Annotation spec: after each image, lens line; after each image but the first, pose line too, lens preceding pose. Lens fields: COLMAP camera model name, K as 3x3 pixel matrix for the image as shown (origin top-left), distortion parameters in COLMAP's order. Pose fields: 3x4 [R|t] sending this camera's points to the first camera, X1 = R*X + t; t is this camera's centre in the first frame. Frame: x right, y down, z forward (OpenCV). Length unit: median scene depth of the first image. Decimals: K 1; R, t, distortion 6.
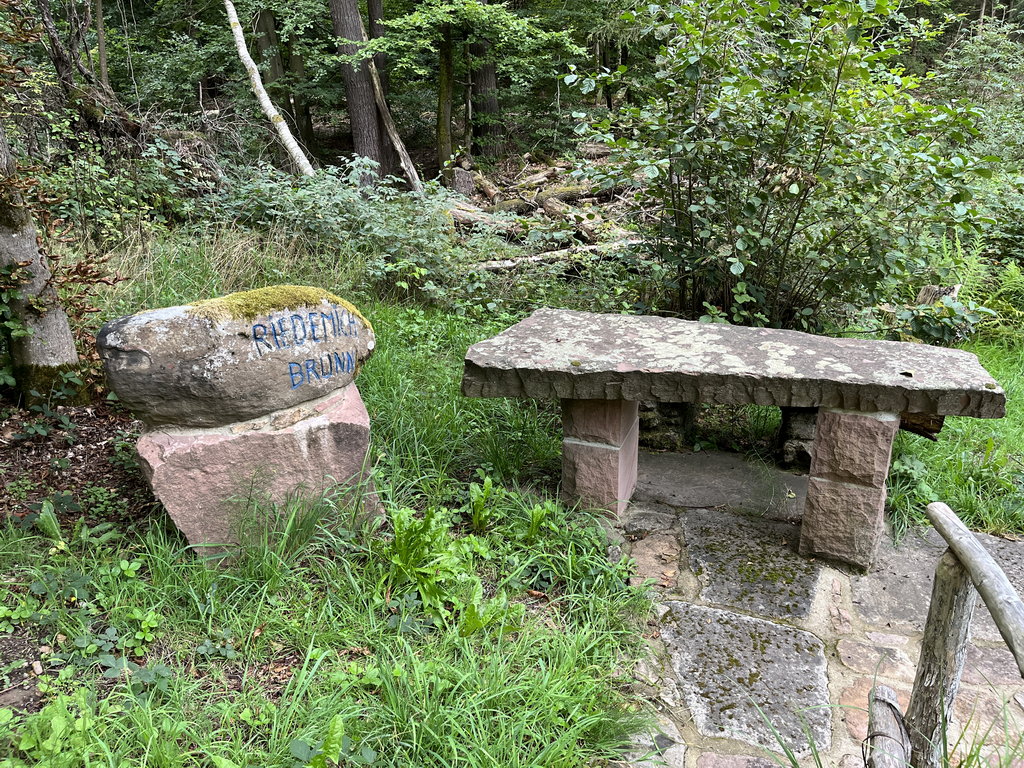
lens RADIAL K [[787.0, 0, 511.5], [0, 787.0, 384.6], [0, 0, 1]] dist [0.058041, -0.002571]
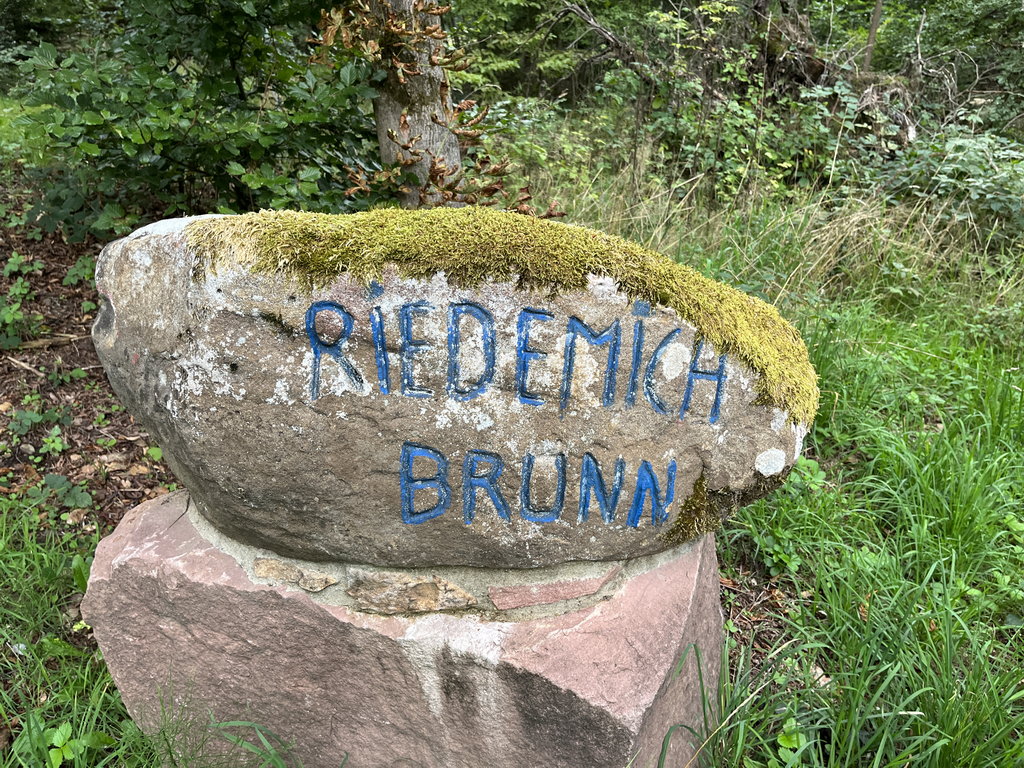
lens RADIAL K [[787.0, 0, 512.5], [0, 787.0, 384.7], [0, 0, 1]] dist [0.058041, -0.002571]
pose [[0.642689, 0.280654, -0.712870, -0.034635], [-0.280176, 0.952132, 0.122257, -0.098307], [0.713058, 0.121156, 0.690557, 0.793873]]
